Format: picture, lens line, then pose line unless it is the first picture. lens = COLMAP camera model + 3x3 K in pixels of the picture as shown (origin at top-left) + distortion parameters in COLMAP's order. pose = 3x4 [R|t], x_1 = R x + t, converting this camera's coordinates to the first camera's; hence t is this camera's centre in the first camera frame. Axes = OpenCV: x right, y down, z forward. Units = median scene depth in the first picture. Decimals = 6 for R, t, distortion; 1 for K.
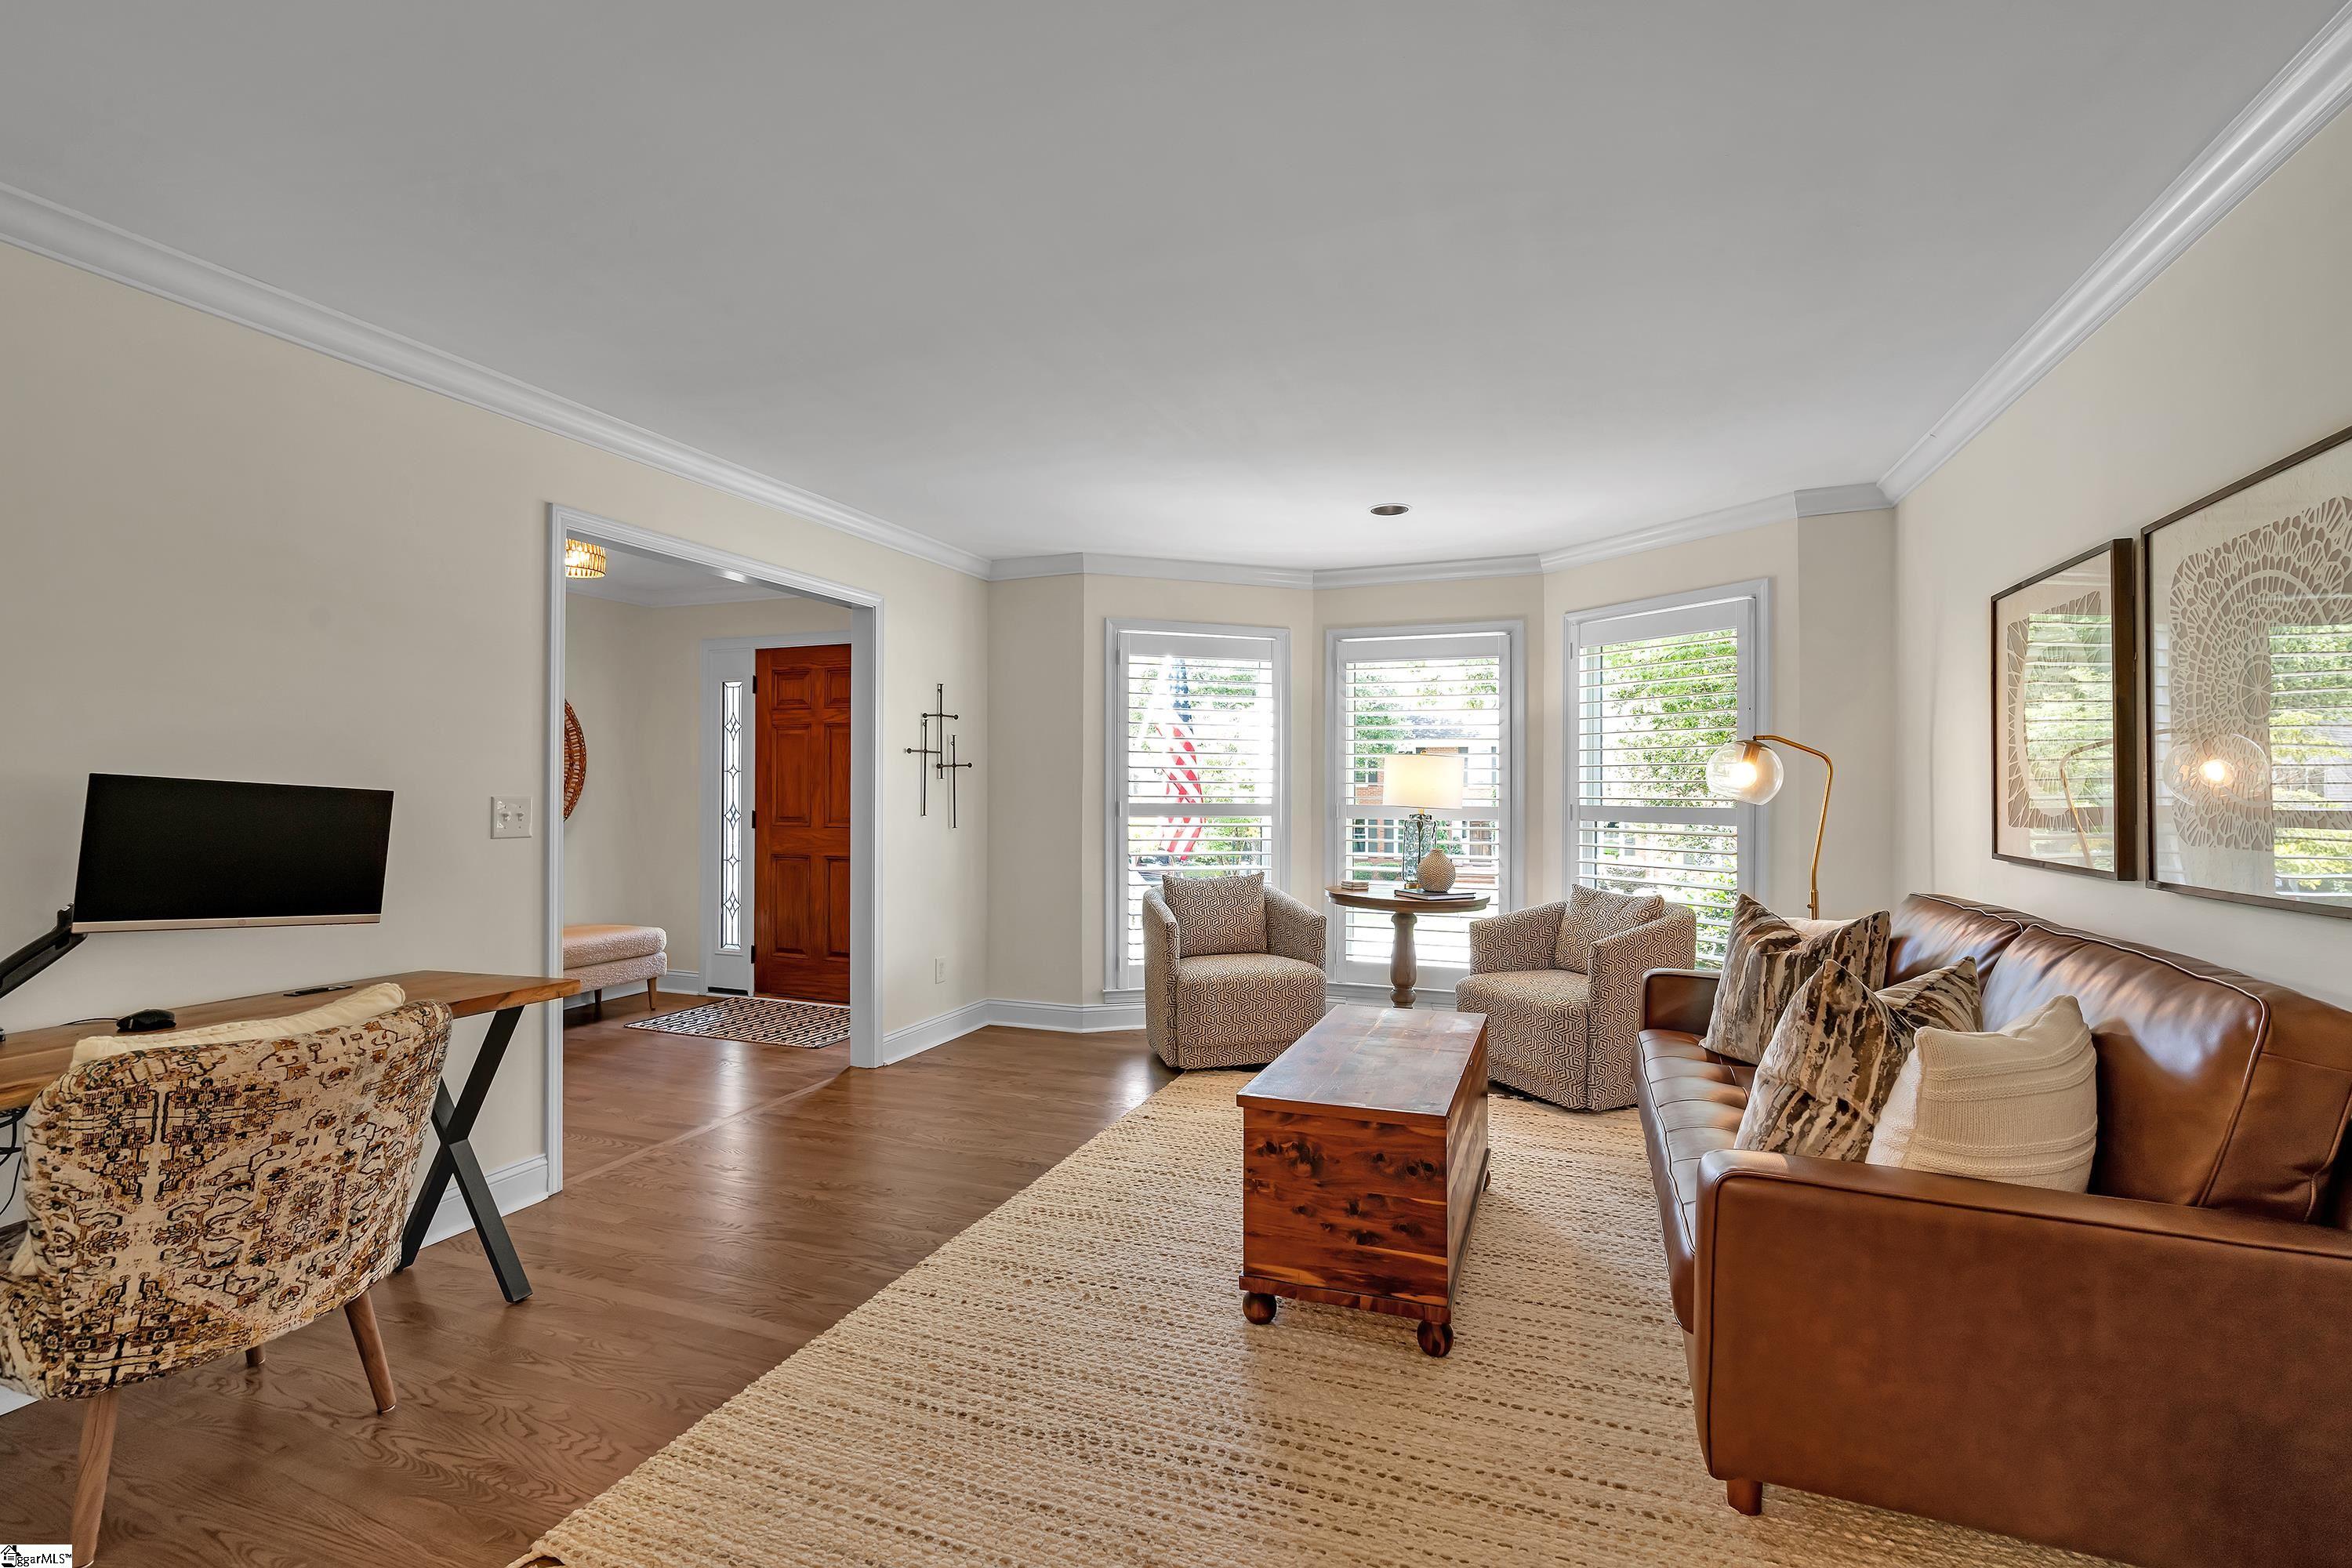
lens RADIAL K [[1062.1, 0, 1176.0], [0, 1062.1, 784.0], [0, 0, 1]] dist [-0.002702, 0.000770]
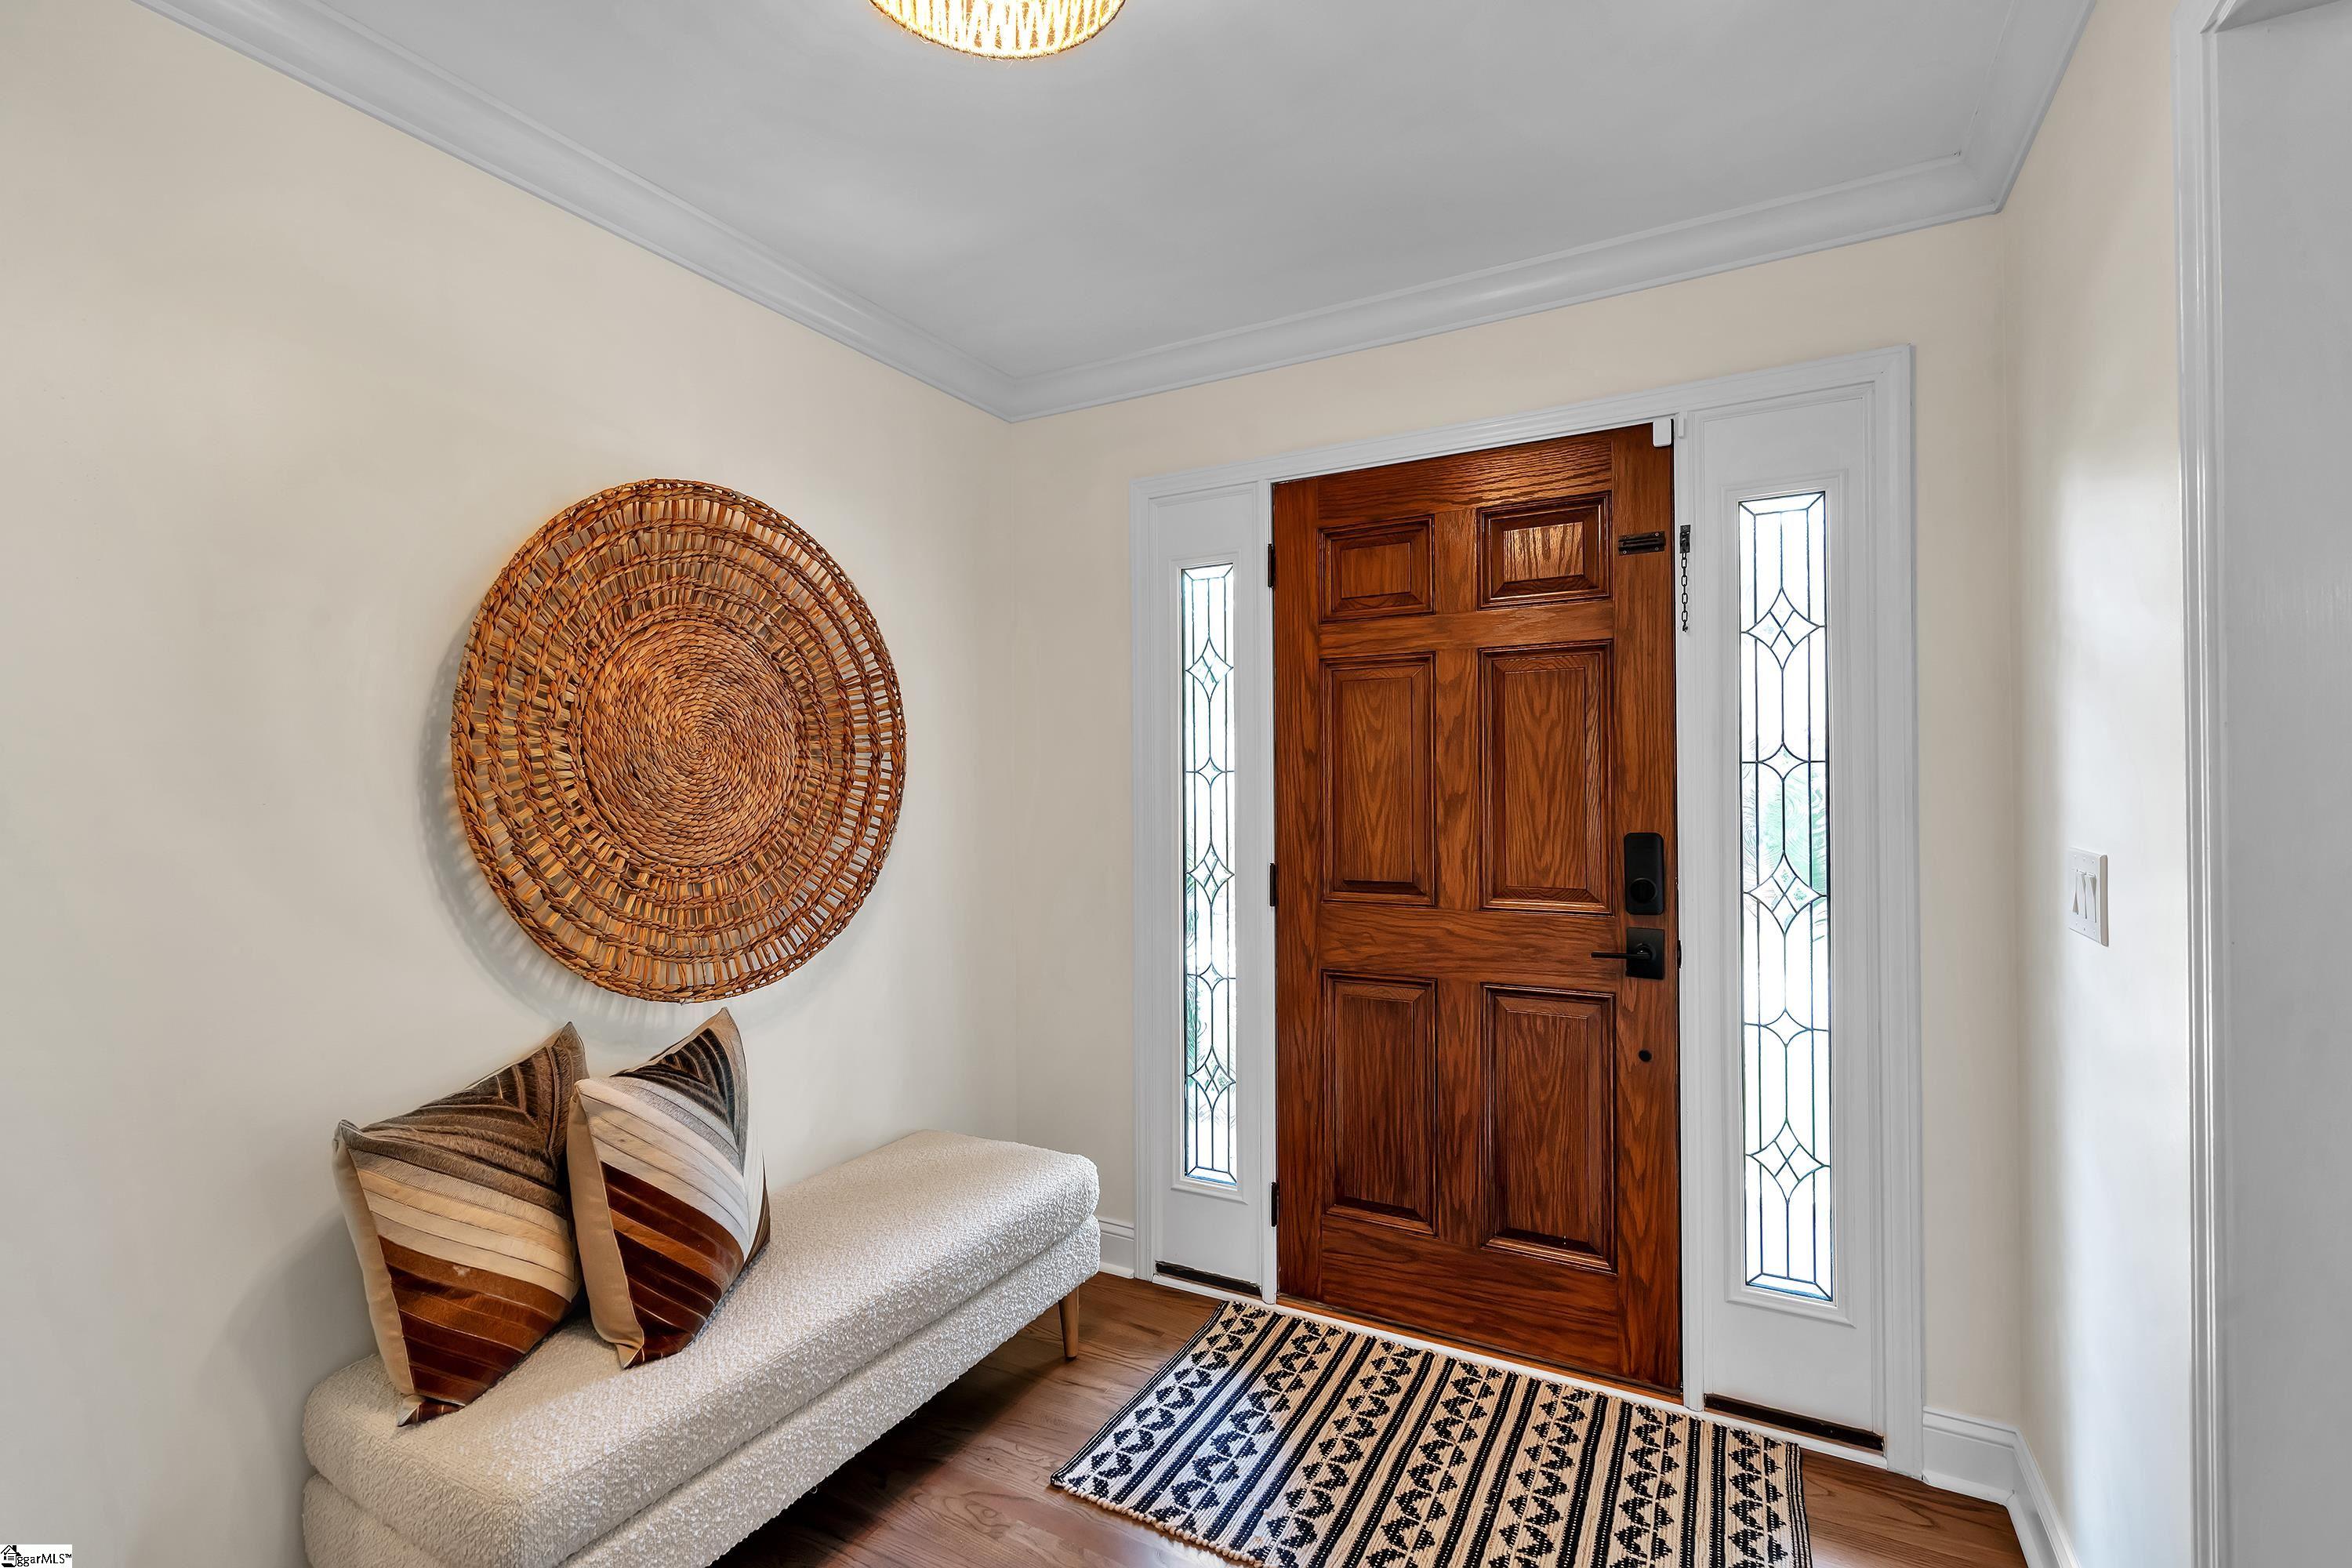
lens RADIAL K [[1062.1, 0, 1176.0], [0, 1062.1, 784.0], [0, 0, 1]] dist [-0.002702, 0.000770]
pose [[0.990832, -0.008940, -0.134804, -0.382854], [0.009294, 0.999955, 0.001999, -0.008165], [0.134780, -0.003233, 0.990870, 0.581573]]
